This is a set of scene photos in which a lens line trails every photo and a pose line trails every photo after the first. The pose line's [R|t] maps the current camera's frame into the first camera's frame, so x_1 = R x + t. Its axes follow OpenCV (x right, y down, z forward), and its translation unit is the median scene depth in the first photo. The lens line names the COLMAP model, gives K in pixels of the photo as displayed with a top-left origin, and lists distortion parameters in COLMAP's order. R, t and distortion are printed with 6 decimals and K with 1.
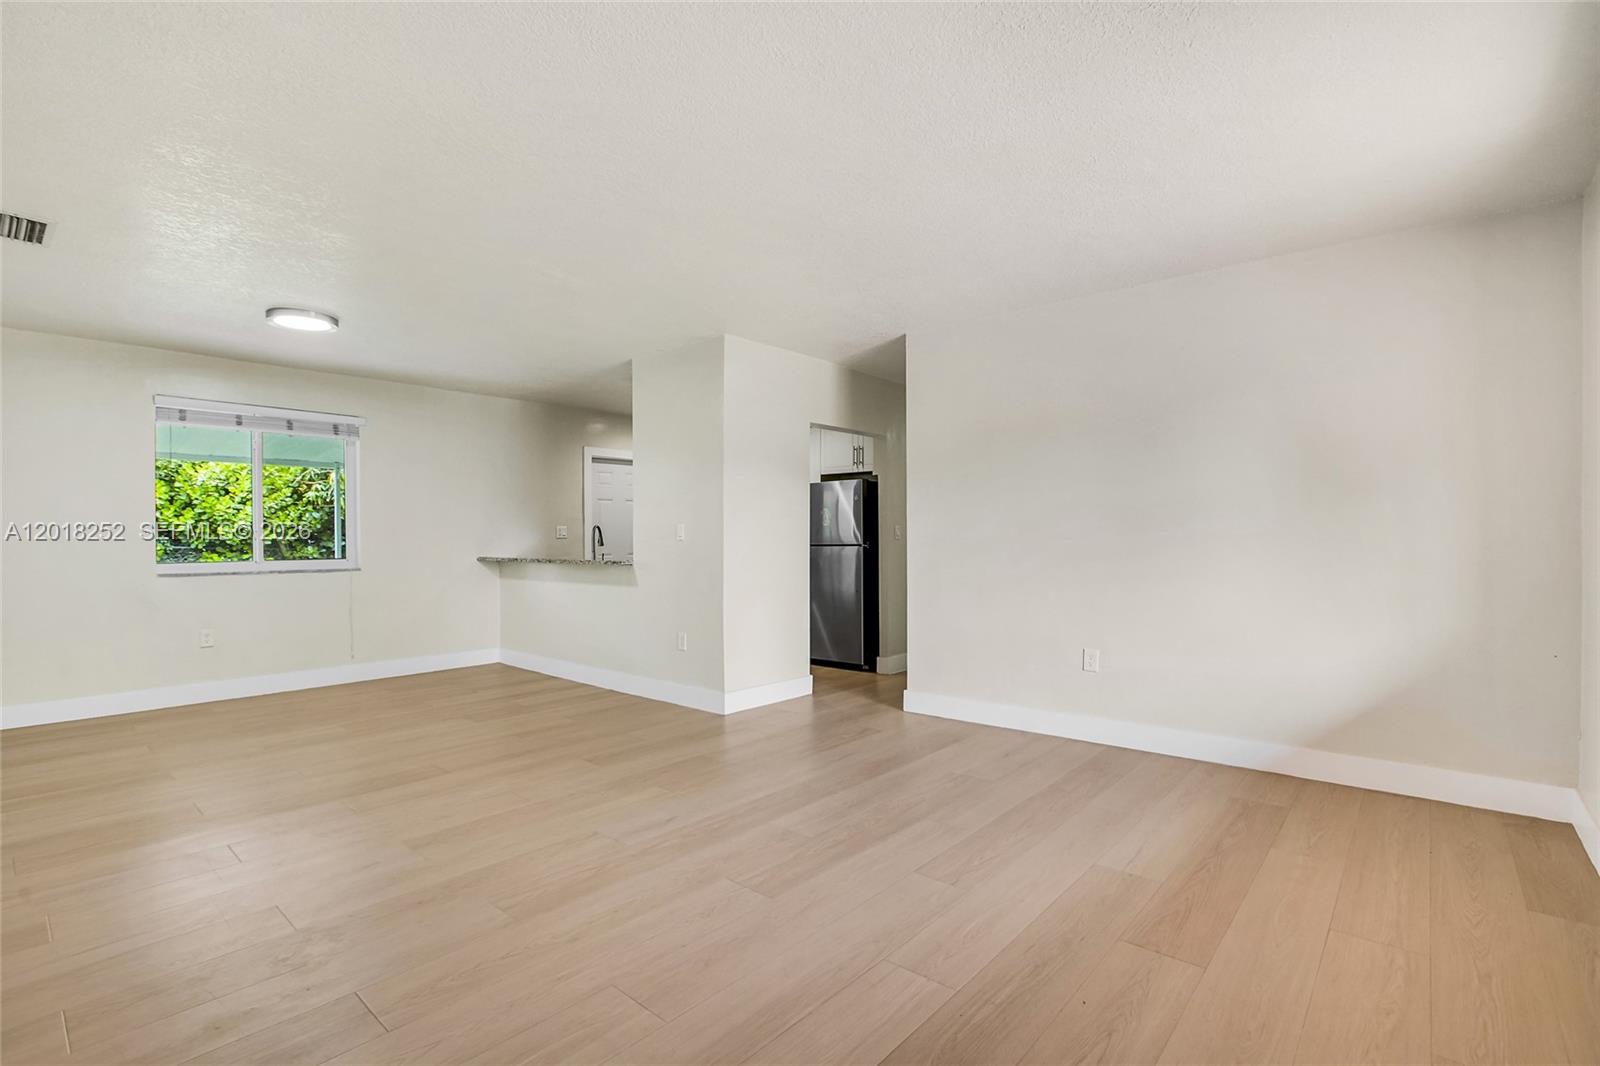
lens RADIAL K [[754.5, 0, 774.1], [0, 754.5, 540.4], [0, 0, 1]] dist [-0.002717, -0.011138]
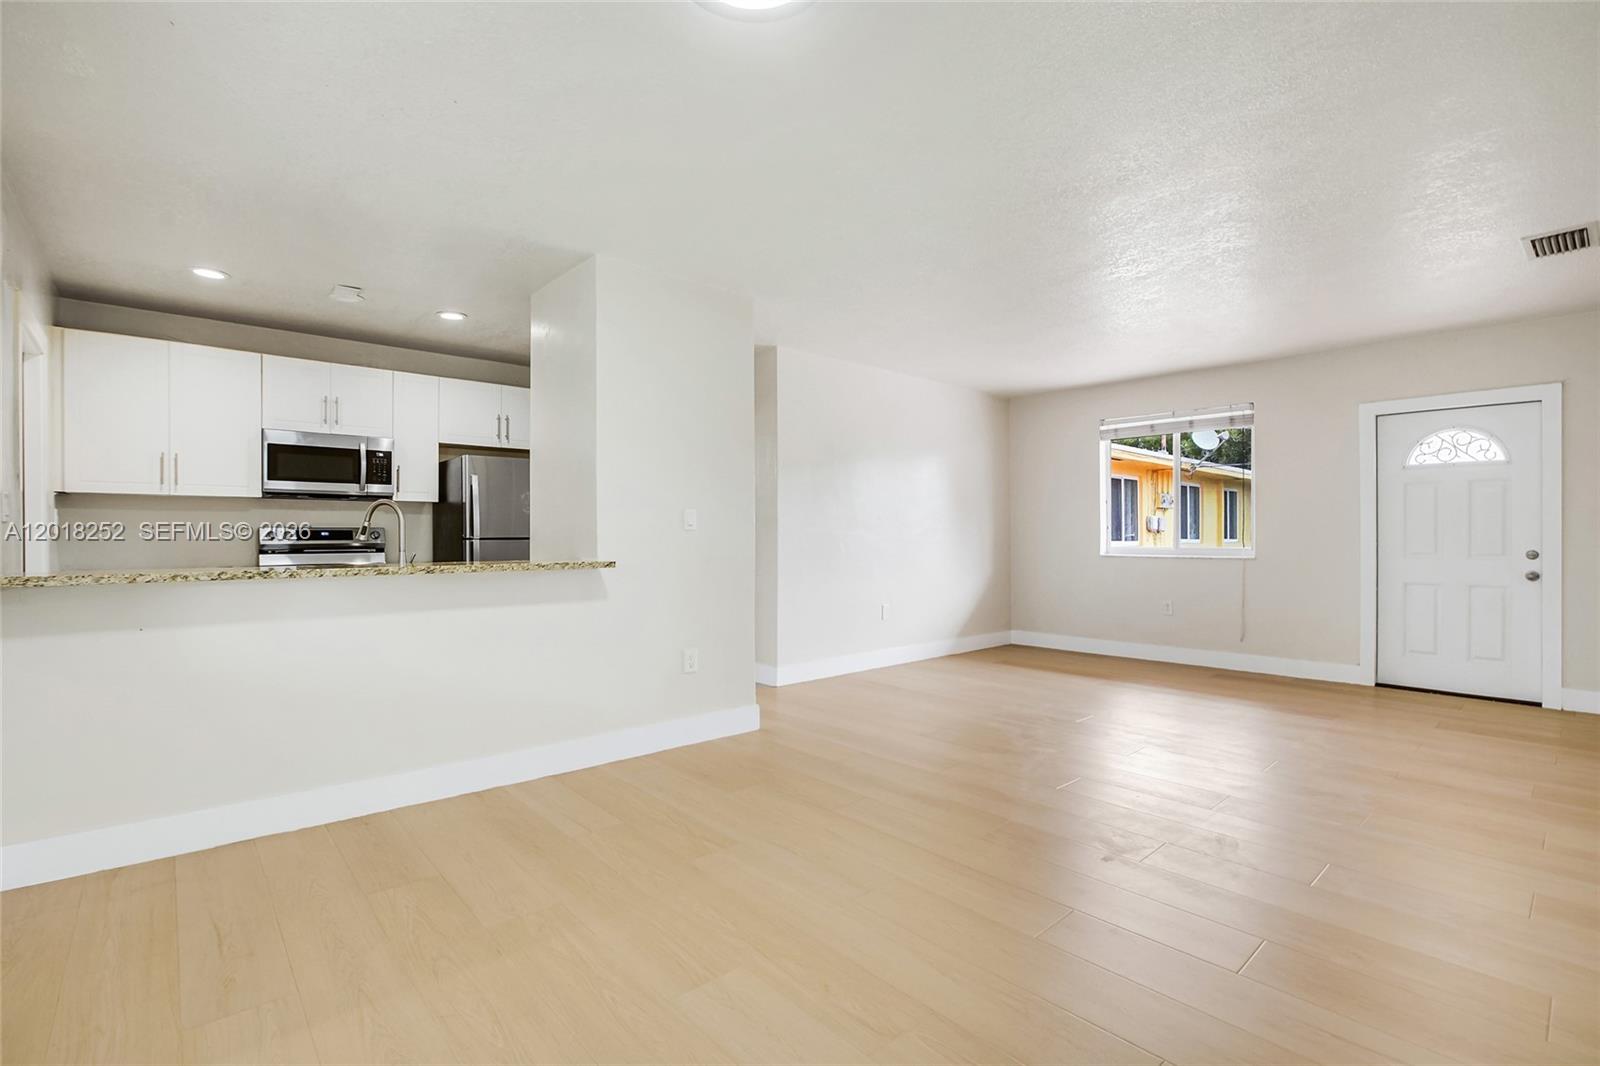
lens RADIAL K [[754.5, 0, 774.1], [0, 754.5, 540.4], [0, 0, 1]] dist [-0.002717, -0.011138]
pose [[0.113981, -0.000930, 0.993483, -0.606059], [0.001871, 0.999998, 0.000722, 0.006773], [-0.993481, 0.001777, 0.113982, 0.577954]]
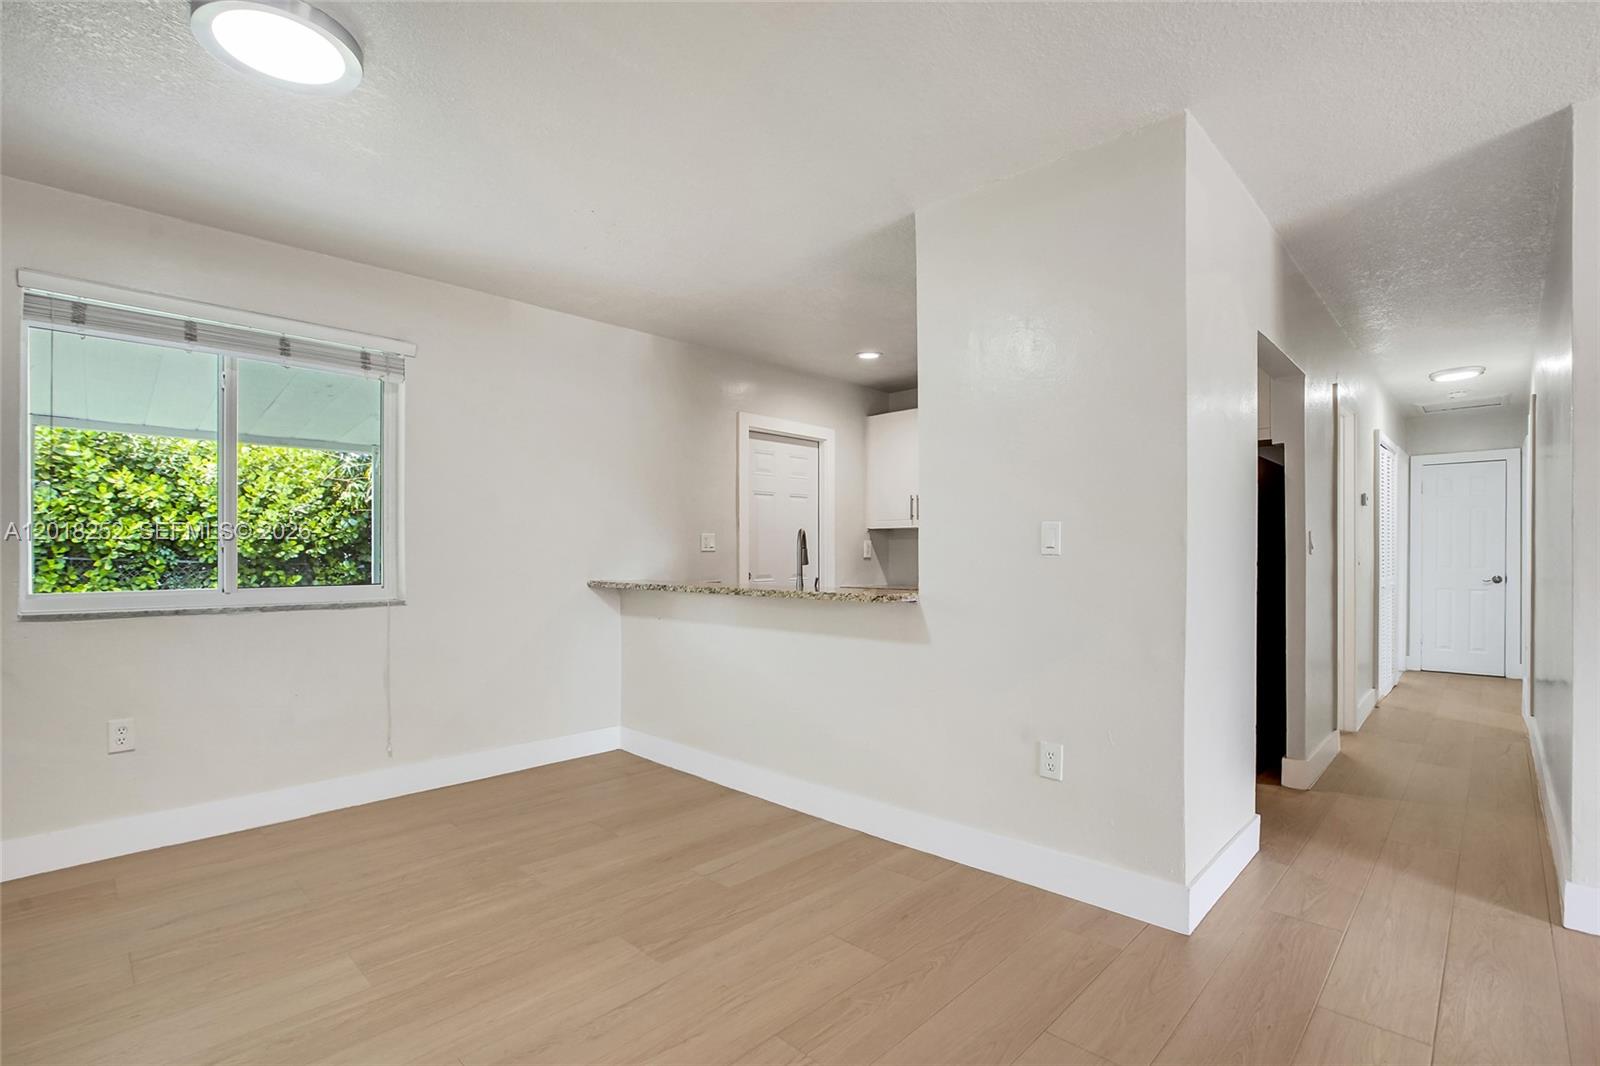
lens RADIAL K [[748.0, 0, 780.3], [0, 748.0, 548.9], [0, 0, 1]] dist [-0.024233, 0.000880]
pose [[0.999270, 0.004425, -0.037951, -0.194827], [-0.004814, 0.999937, -0.010163, 0.001055], [0.037904, 0.010339, 0.999228, 0.358931]]
